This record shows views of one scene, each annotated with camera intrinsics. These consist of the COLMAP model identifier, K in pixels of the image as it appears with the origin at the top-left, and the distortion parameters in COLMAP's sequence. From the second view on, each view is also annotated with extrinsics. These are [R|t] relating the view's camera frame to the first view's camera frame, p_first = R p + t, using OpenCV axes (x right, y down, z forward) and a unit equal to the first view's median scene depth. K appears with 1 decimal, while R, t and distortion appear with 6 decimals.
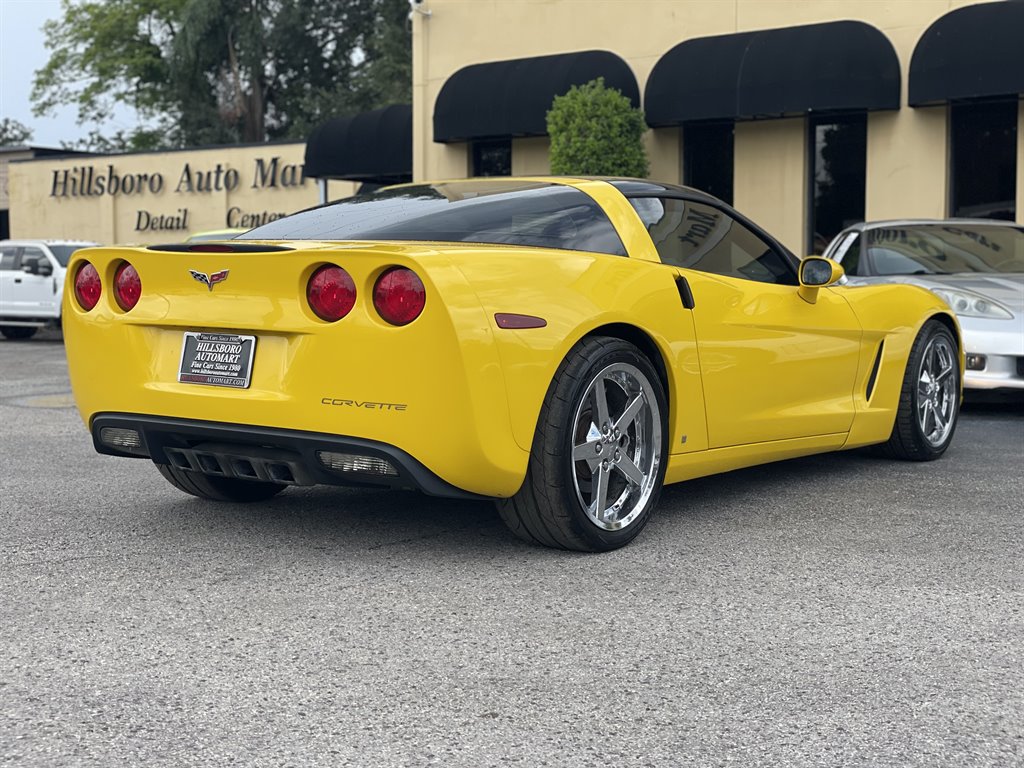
lens RADIAL K [[1516.7, 0, 501.9], [0, 1516.7, 359.9], [0, 0, 1]] dist [0.201357, -0.571532]
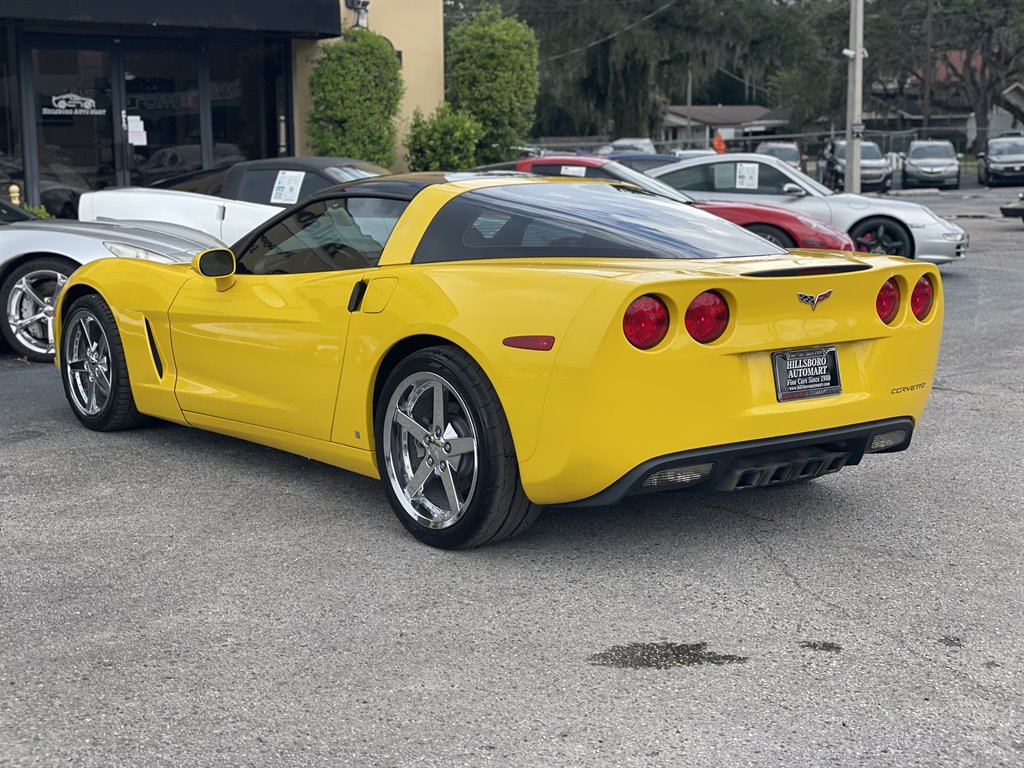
lens RADIAL K [[1516.7, 0, 501.9], [0, 1516.7, 359.9], [0, 0, 1]] dist [0.201357, -0.571532]
pose [[0.248538, -0.136429, 0.958966, -0.652935], [0.061348, 0.990261, 0.124981, -0.080981], [-0.966678, 0.027768, 0.254487, 0.482108]]
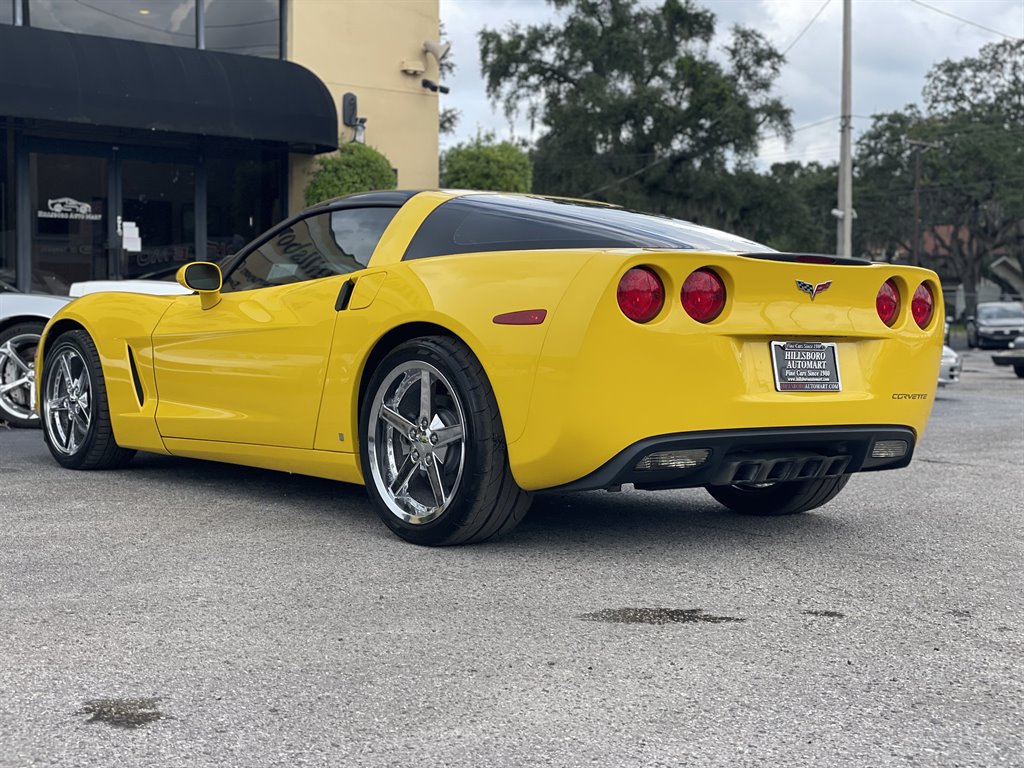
lens RADIAL K [[1518.5, 0, 495.6], [0, 1518.5, 370.5], [0, 0, 1]] dist [0.204037, -0.615640]
pose [[0.248041, -0.032303, 0.968211, -0.643271], [0.044082, 0.998785, 0.022030, -0.015448], [-0.967746, 0.037217, 0.249163, 0.487873]]
